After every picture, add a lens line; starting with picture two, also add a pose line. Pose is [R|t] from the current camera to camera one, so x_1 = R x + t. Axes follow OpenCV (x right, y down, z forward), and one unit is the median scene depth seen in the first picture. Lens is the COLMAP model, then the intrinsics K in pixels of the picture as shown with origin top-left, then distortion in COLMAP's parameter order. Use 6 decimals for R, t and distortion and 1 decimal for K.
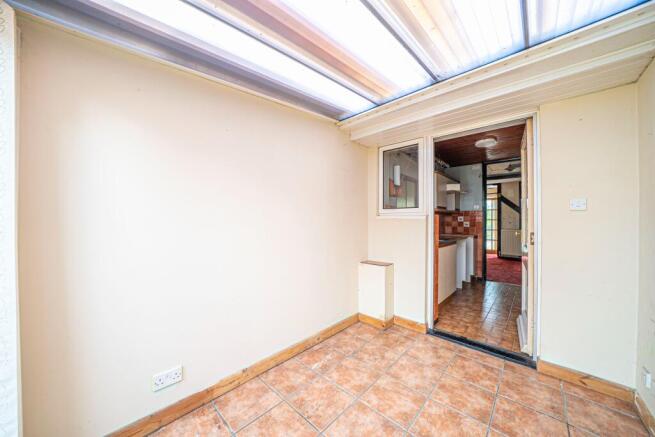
lens RADIAL K [[224.6, 0, 323.6], [0, 224.6, 216.9], [0, 0, 1]] dist [-0.020196, 0.000042]
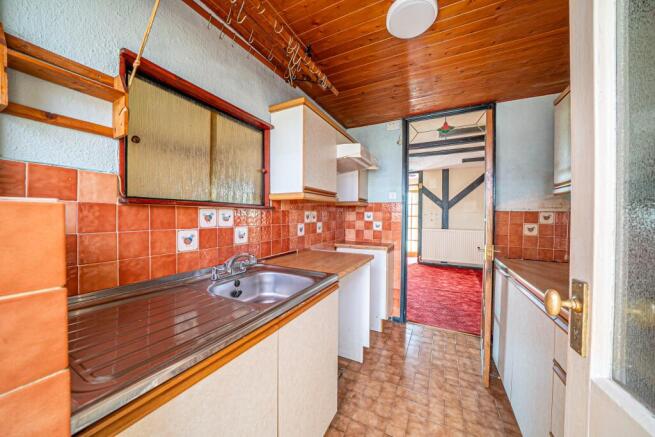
lens RADIAL K [[224.6, 0, 330.4], [0, 224.6, 217.0], [0, 0, 1]] dist [-0.020196, 0.000042]
pose [[0.953004, -0.001719, 0.302953, 0.348647], [-0.005579, 0.999715, 0.023224, -0.002388], [-0.302906, -0.023822, 0.952723, 0.482951]]
